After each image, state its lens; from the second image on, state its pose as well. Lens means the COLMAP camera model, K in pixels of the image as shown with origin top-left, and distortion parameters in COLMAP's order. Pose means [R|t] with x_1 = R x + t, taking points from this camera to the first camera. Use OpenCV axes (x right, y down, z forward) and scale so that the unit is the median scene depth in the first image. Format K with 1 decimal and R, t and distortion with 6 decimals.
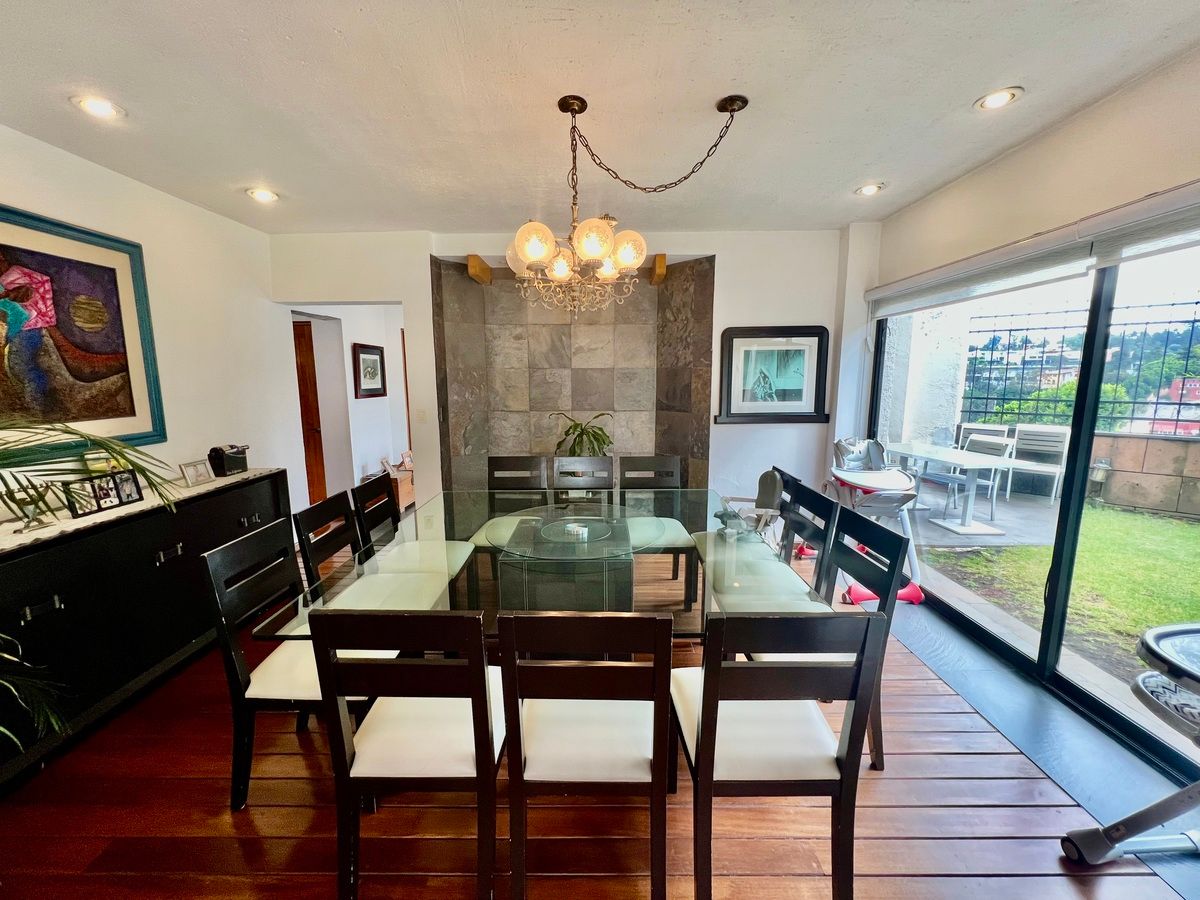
lens RADIAL K [[480.5, 0, 596.7], [0, 480.5, 449.7], [0, 0, 1]] dist [-0.004111, 0.001039]
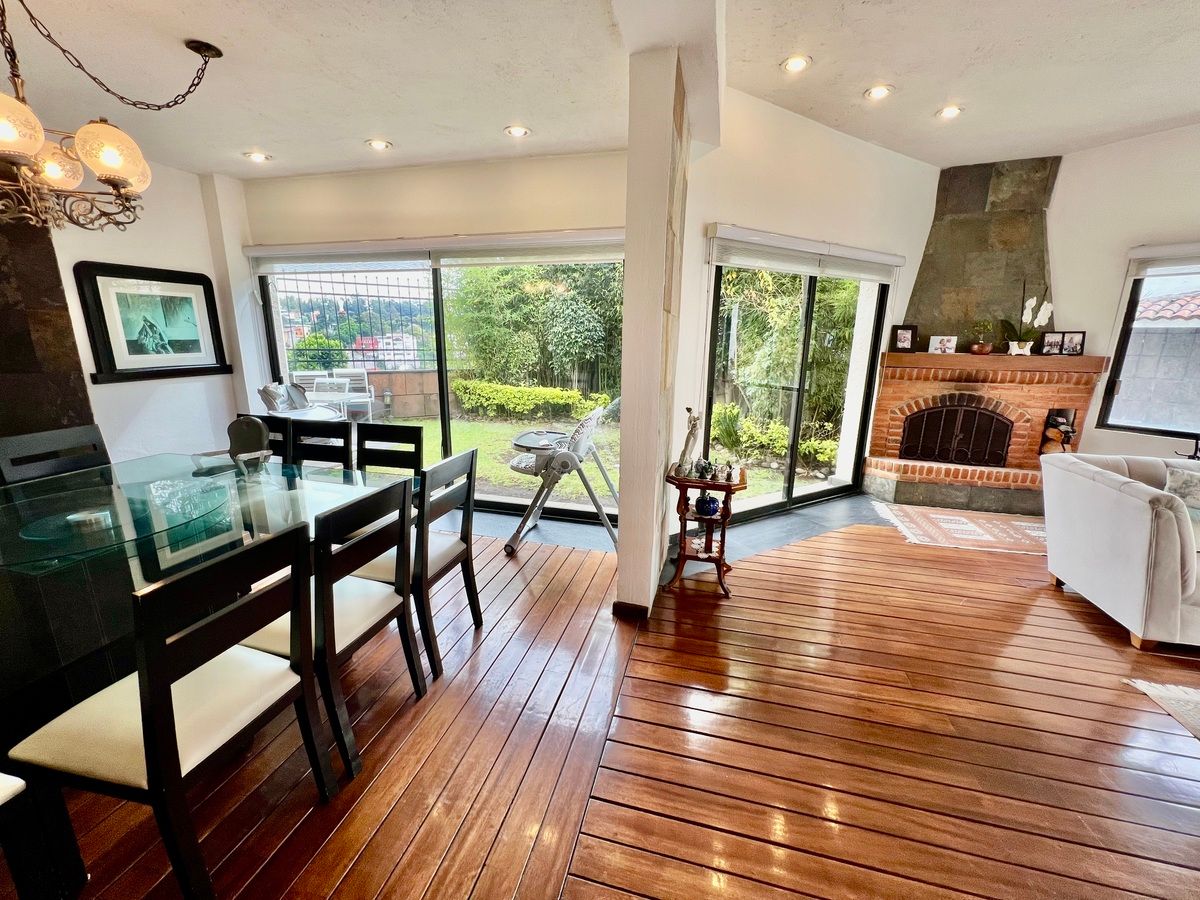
lens RADIAL K [[480.5, 0, 596.4], [0, 480.5, 450.7], [0, 0, 1]] dist [-0.004111, 0.001039]
pose [[0.239304, -0.218492, 0.946042, -0.336584], [0.134211, 0.972442, 0.190640, 0.013507], [-0.961624, 0.081348, 0.262034, 0.000822]]
